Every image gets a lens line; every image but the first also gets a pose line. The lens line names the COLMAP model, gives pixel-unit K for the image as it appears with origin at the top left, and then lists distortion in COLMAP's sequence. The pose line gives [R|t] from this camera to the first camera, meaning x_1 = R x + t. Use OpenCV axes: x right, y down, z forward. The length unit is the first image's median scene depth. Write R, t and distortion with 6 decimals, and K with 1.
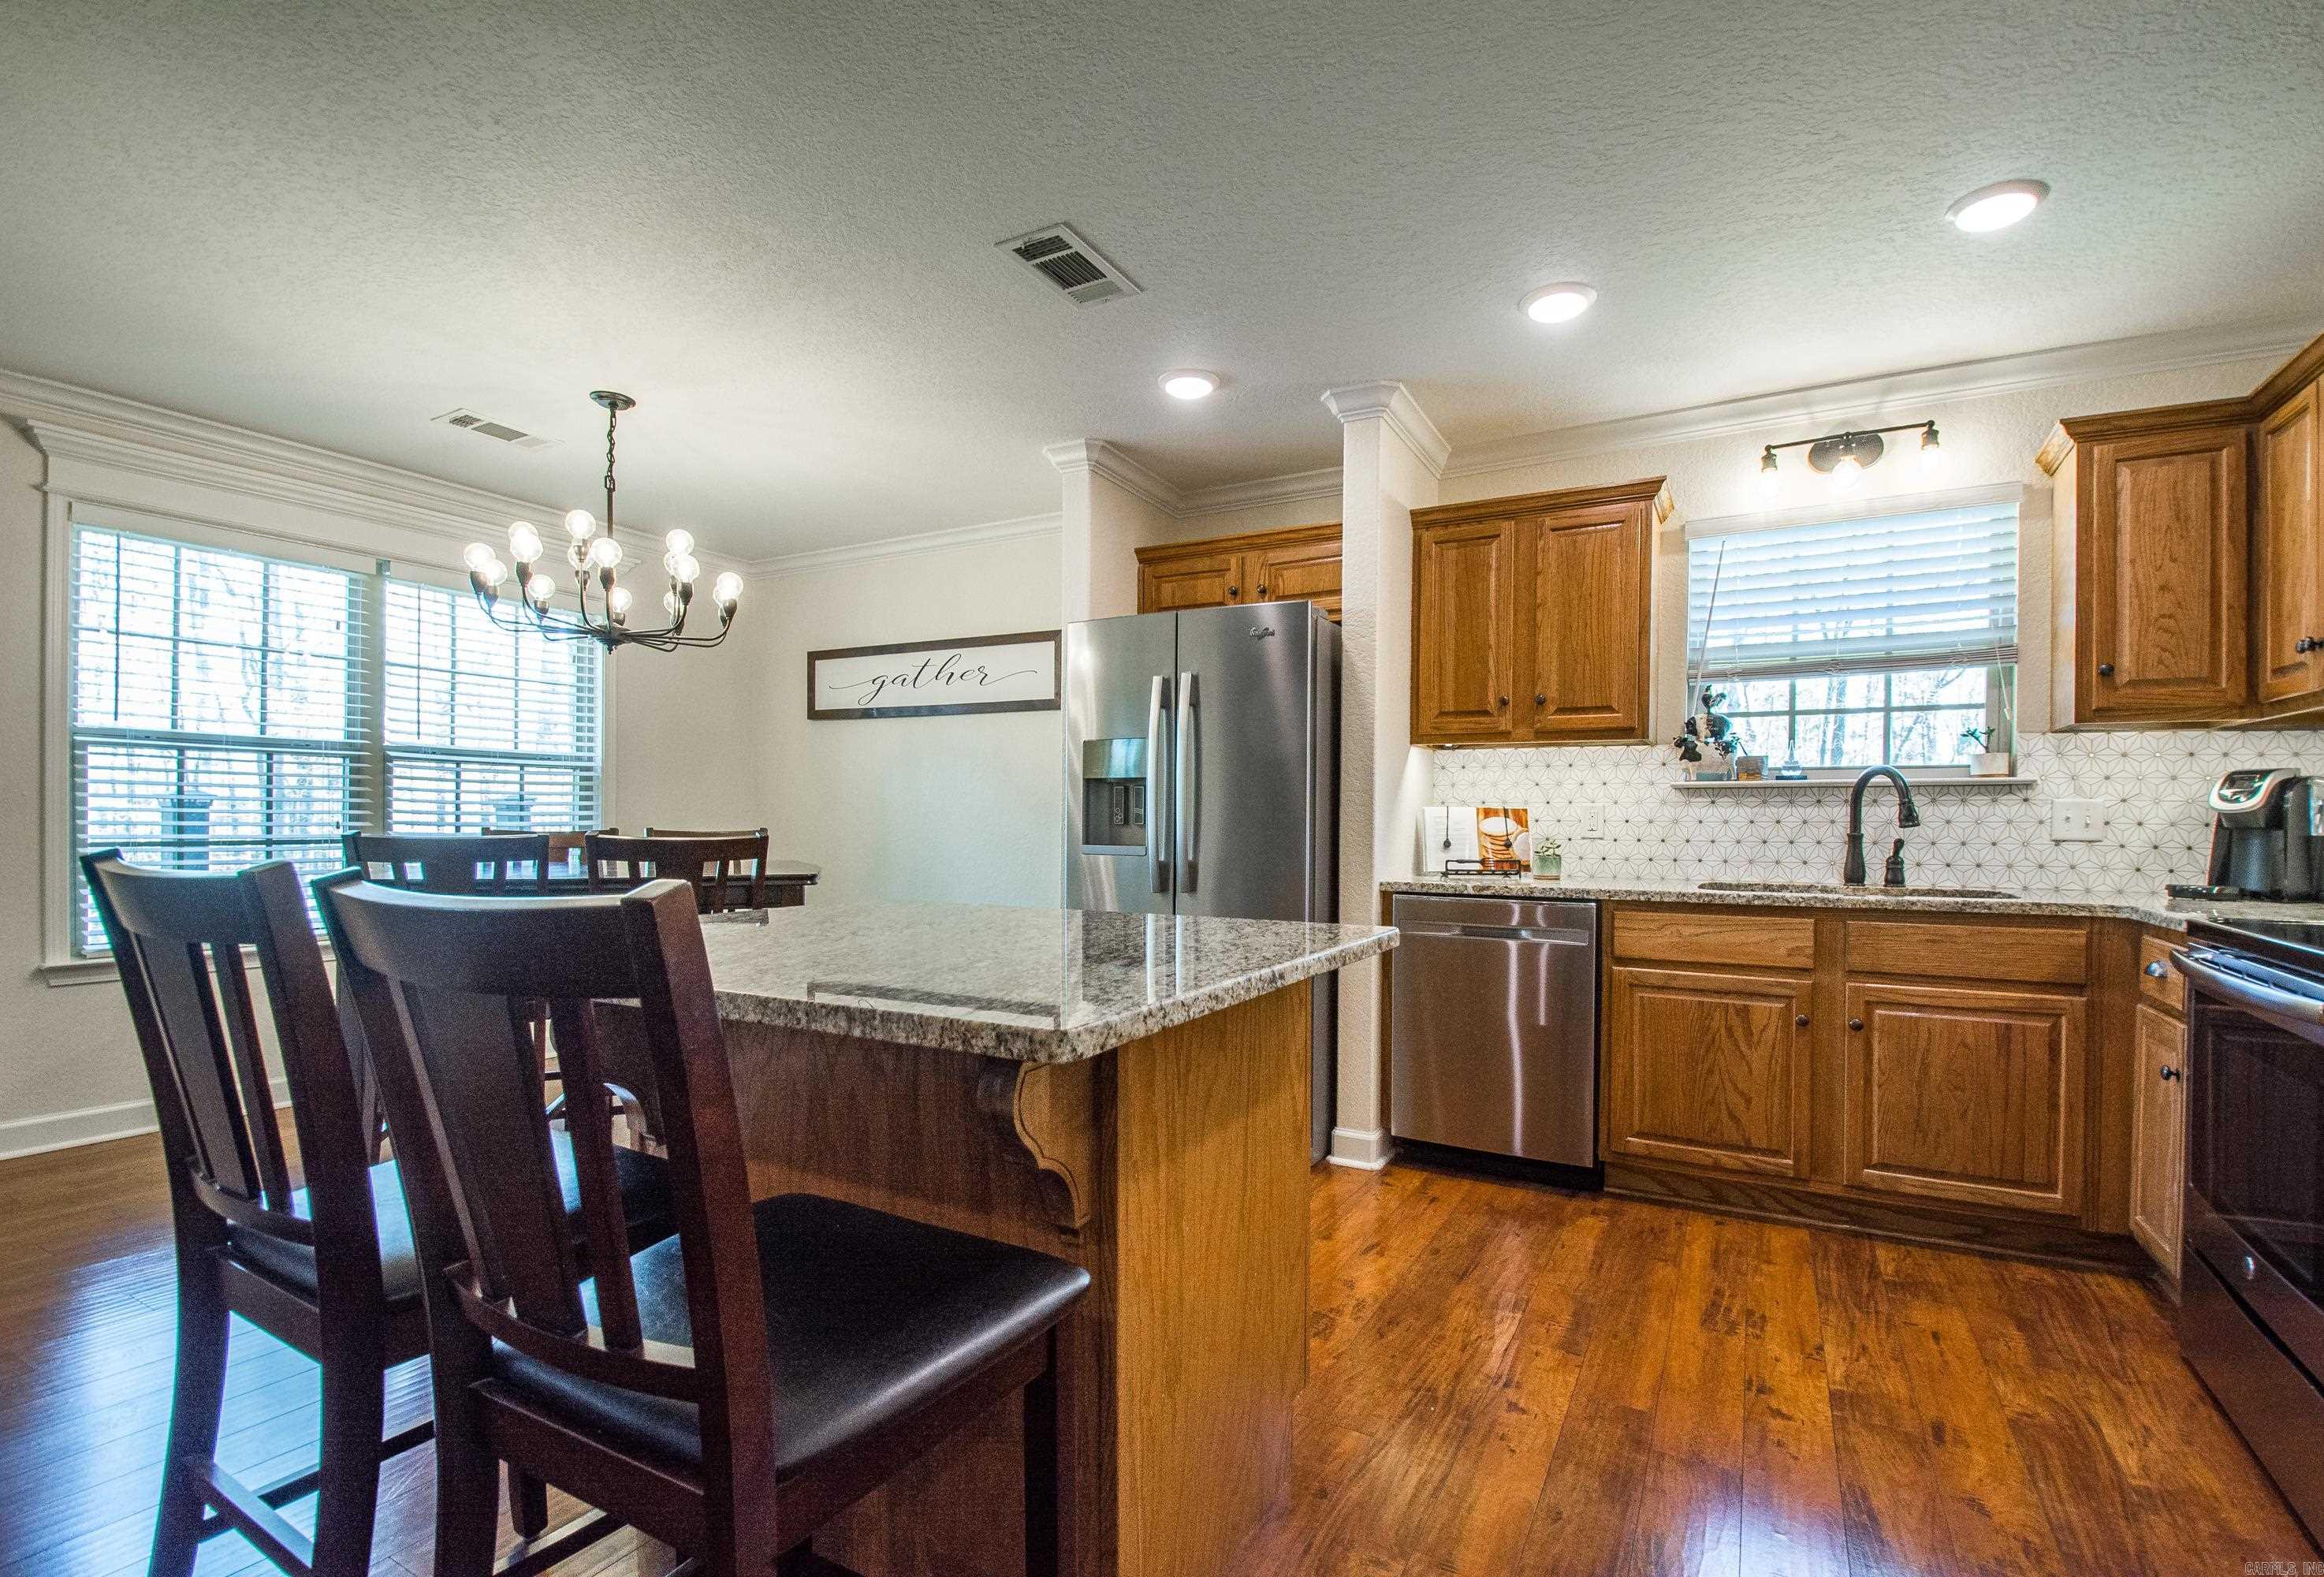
lens RADIAL K [[1080.9, 0, 1162.6], [0, 1080.9, 823.0], [0, 0, 1]] dist [-0.000051, -0.000222]
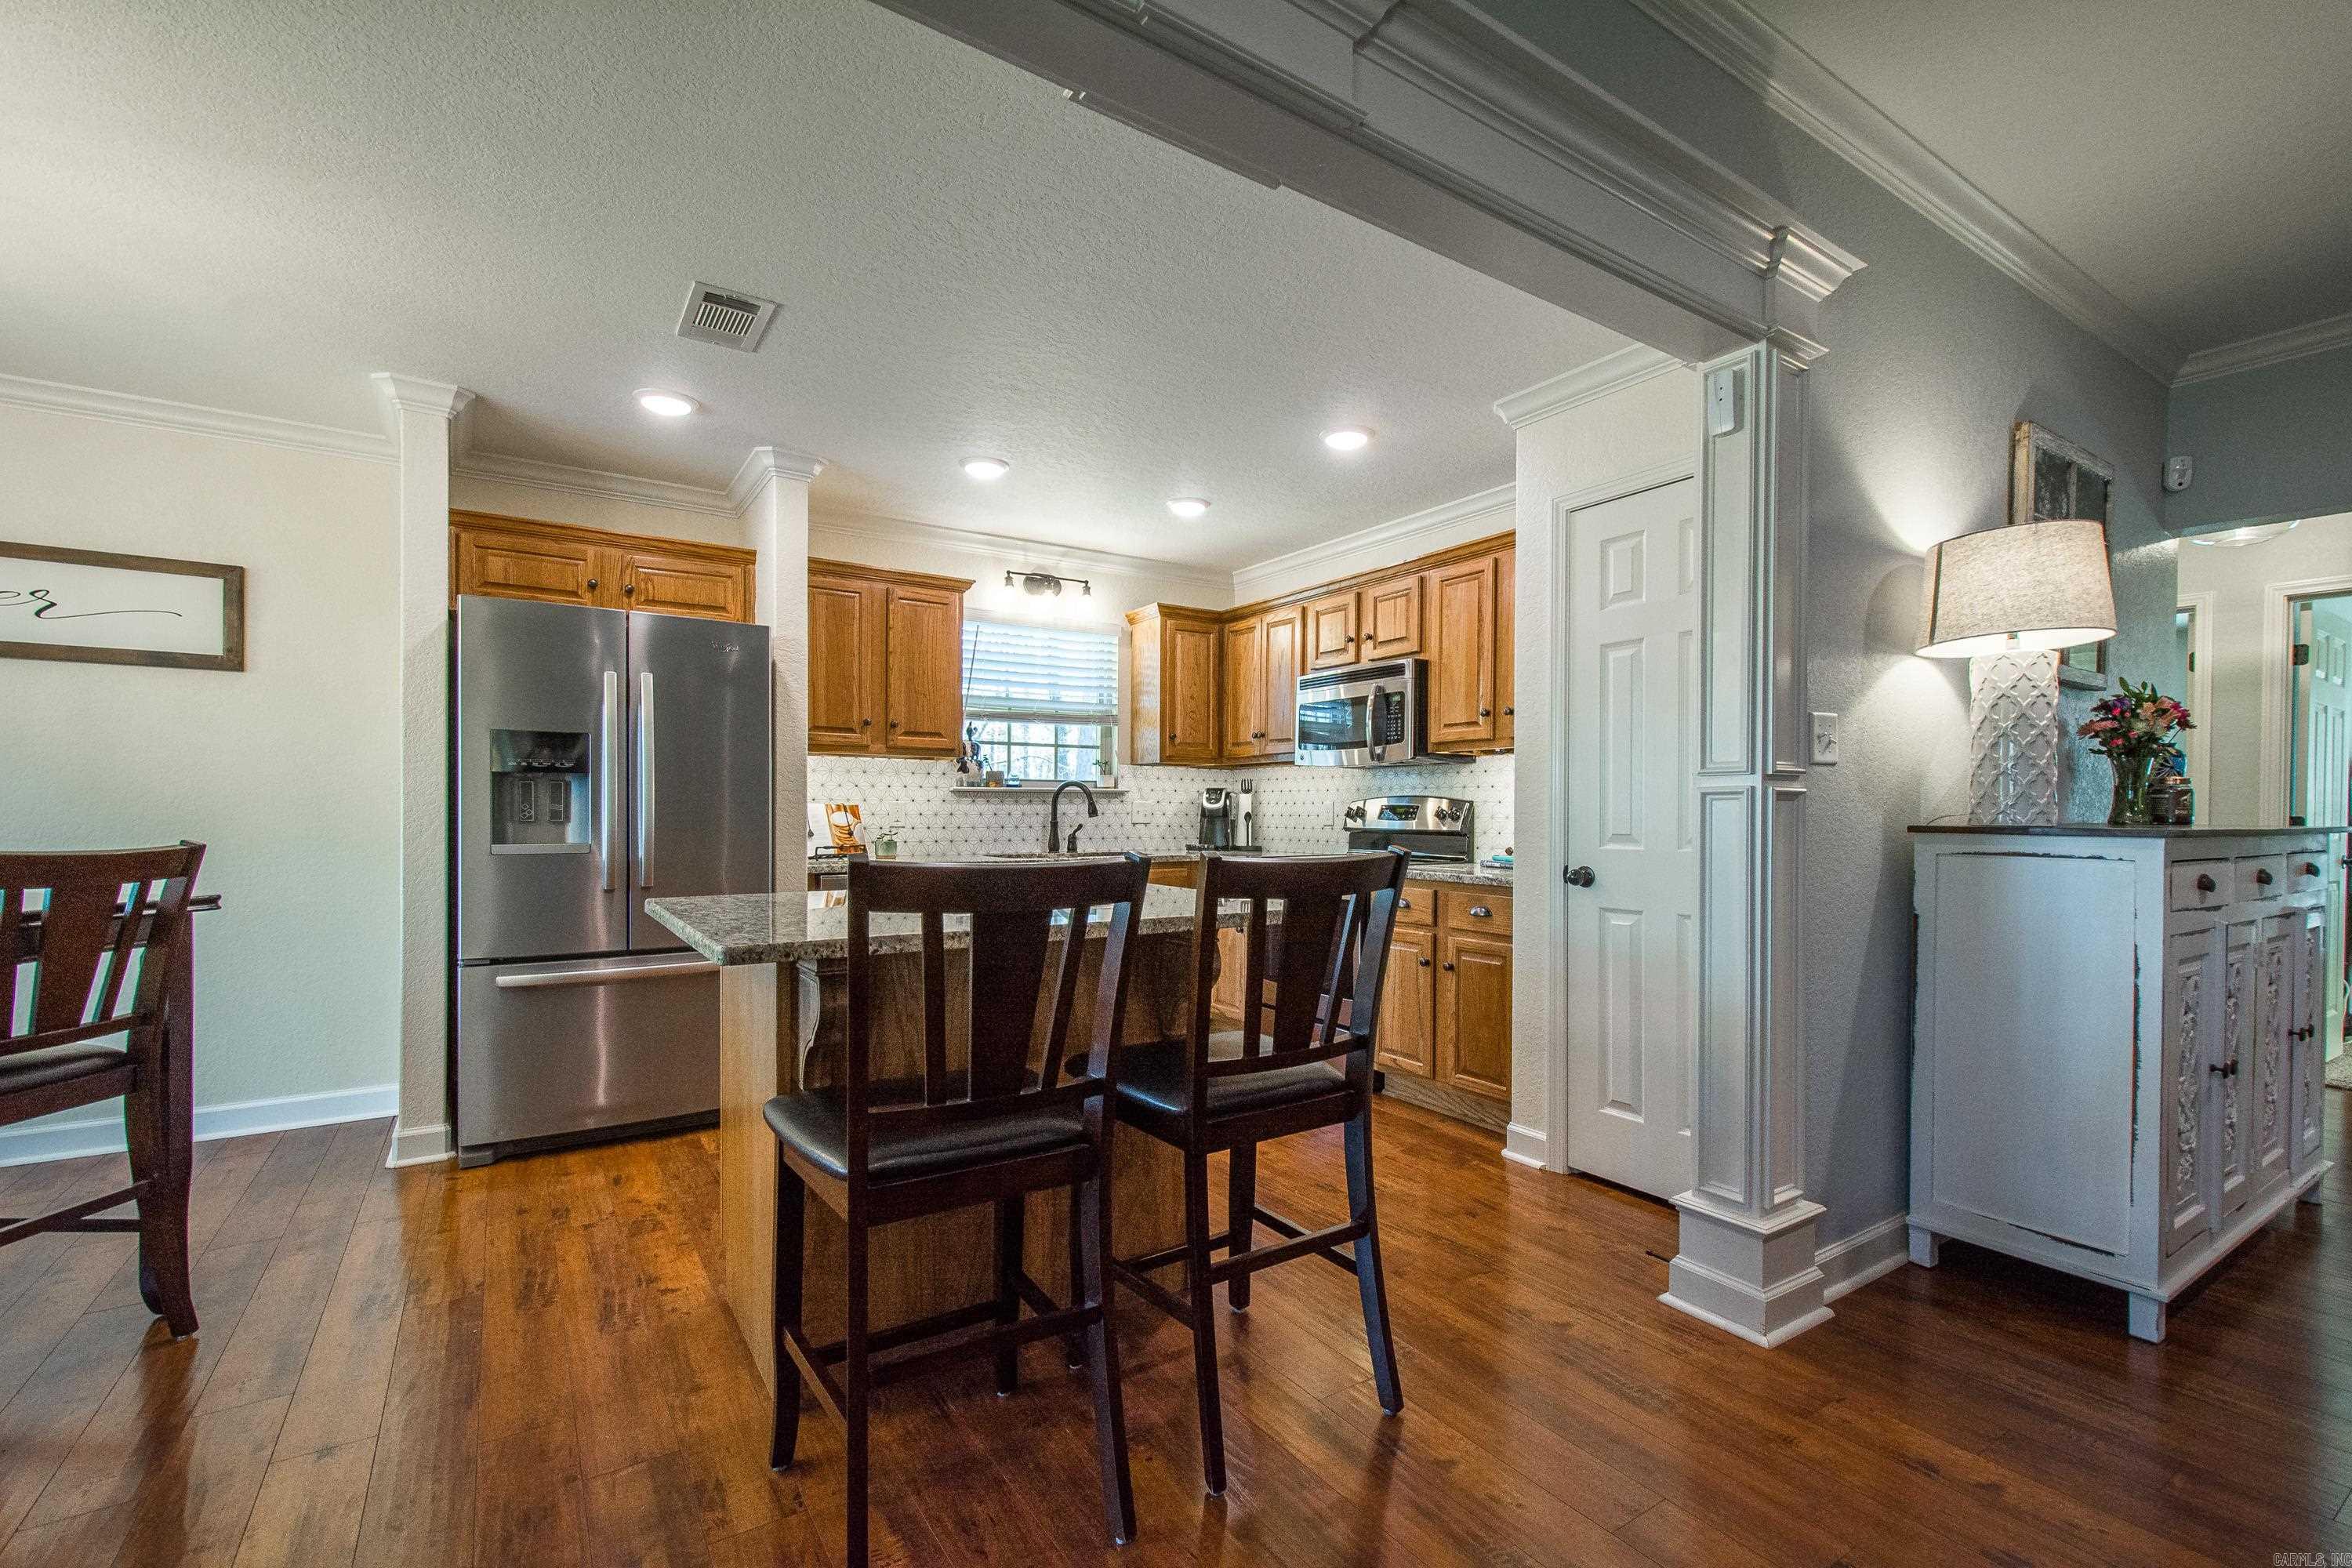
lens RADIAL K [[1030.3, 0, 1177.0], [0, 1030.3, 817.9], [0, 0, 1]] dist [-0.000475, -0.000003]
pose [[0.468016, -0.009342, 0.883671, -0.621086], [0.003511, 0.999956, 0.008712, -0.007614], [-0.883713, -0.000975, 0.468028, 0.097155]]
